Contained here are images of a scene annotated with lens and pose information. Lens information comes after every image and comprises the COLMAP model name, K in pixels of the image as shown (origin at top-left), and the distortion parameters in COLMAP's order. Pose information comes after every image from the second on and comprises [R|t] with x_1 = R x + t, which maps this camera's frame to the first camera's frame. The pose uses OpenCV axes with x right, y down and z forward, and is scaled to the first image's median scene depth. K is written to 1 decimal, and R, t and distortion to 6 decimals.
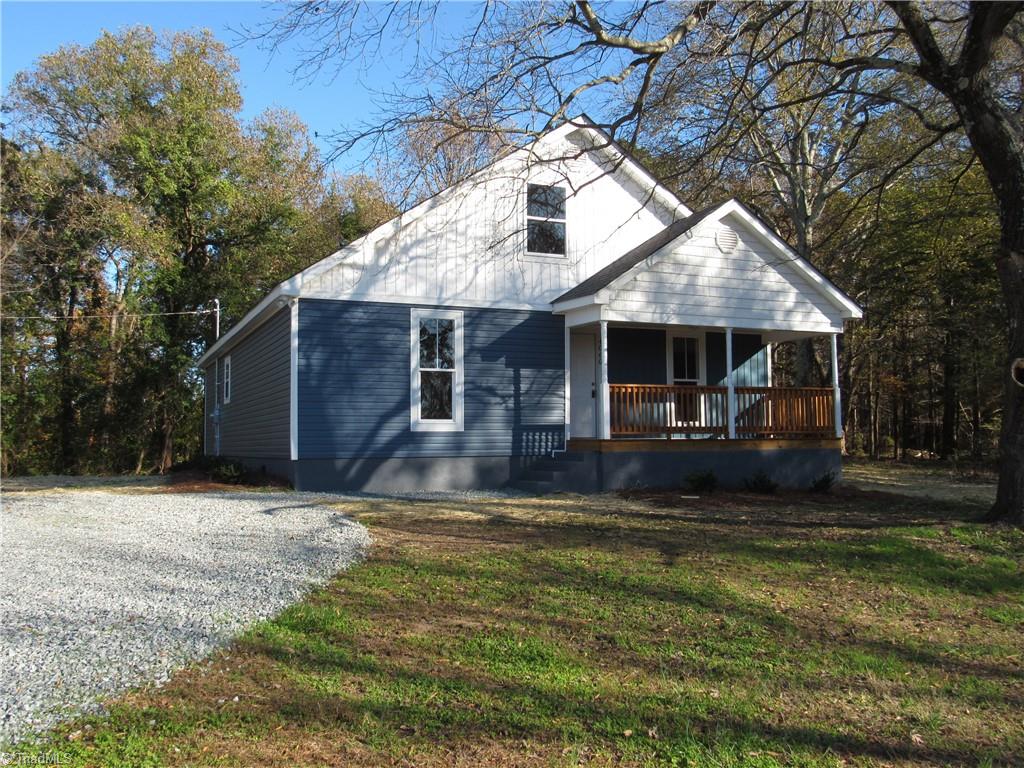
lens RADIAL K [[920.9, 0, 520.3], [0, 920.9, 382.0], [0, 0, 1]] dist [-0.023529, -0.002979]
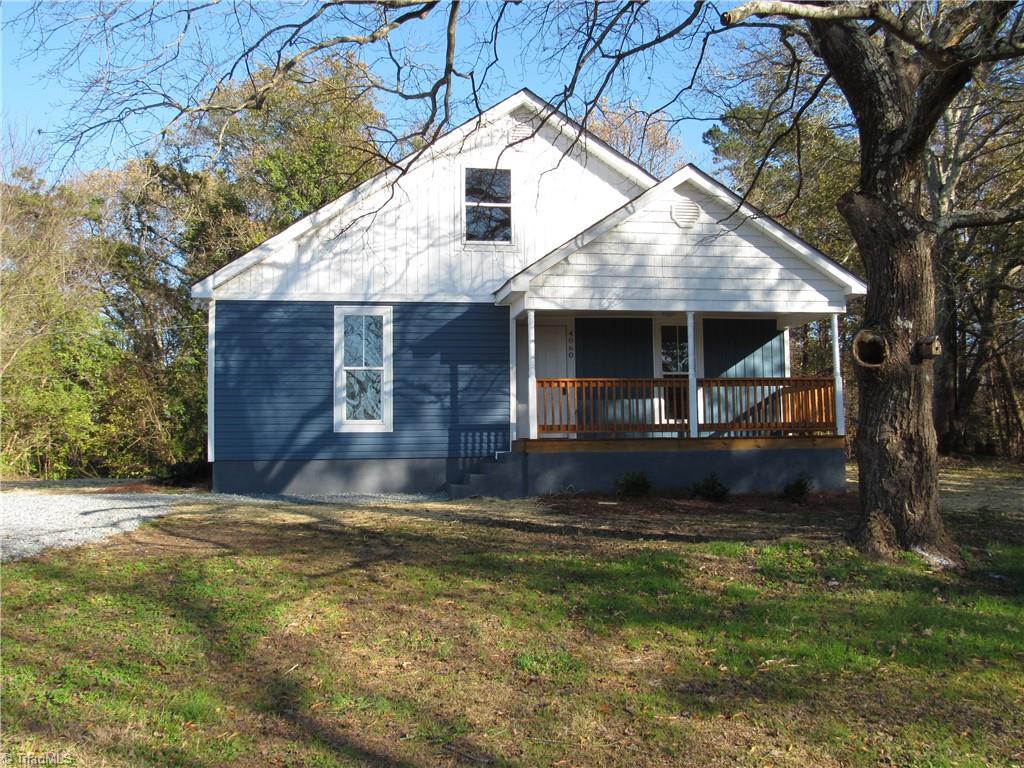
lens RADIAL K [[920.9, 0, 513.6], [0, 920.9, 382.5], [0, 0, 1]] dist [-0.023529, -0.002979]
pose [[0.967620, -0.024903, -0.251181, 0.293041], [0.023988, 0.999690, -0.006707, 0.011390], [0.251270, 0.000465, 0.967917, 0.104446]]
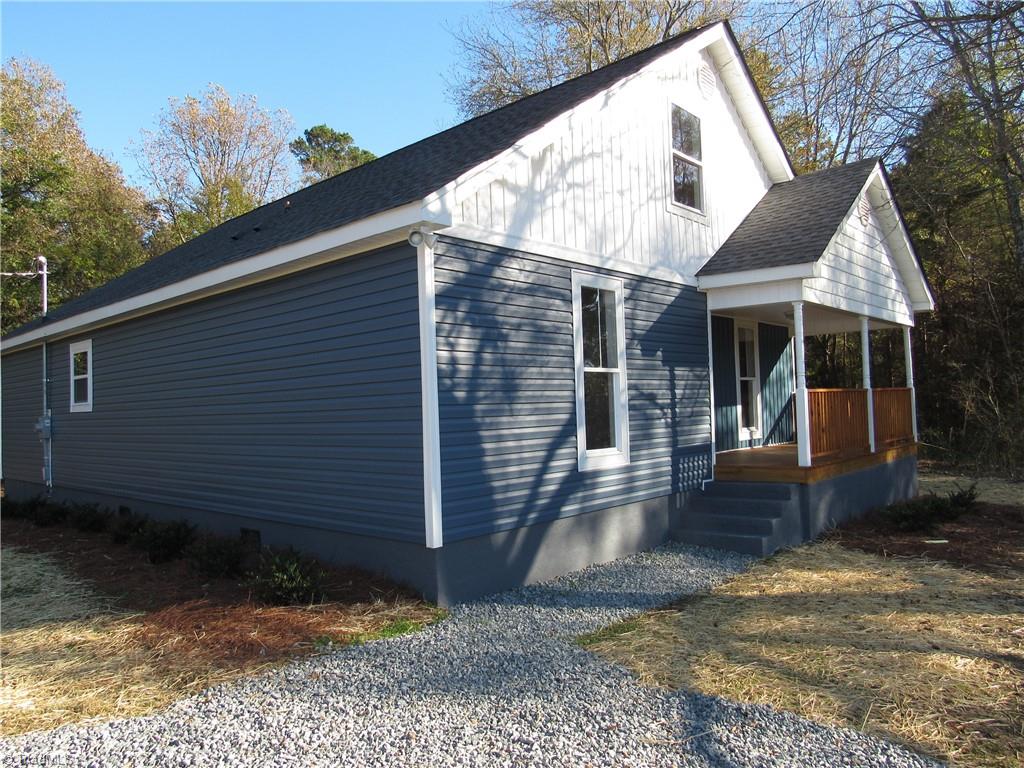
lens RADIAL K [[726.4, 0, 501.6], [0, 726.4, 400.9], [0, 0, 1]] dist [-0.036867, 0.029199]
pose [[0.920301, -0.015364, 0.390909, -0.336504], [-0.003163, 0.998904, 0.046708, -0.014107], [-0.391198, -0.044222, 0.919243, 0.551439]]
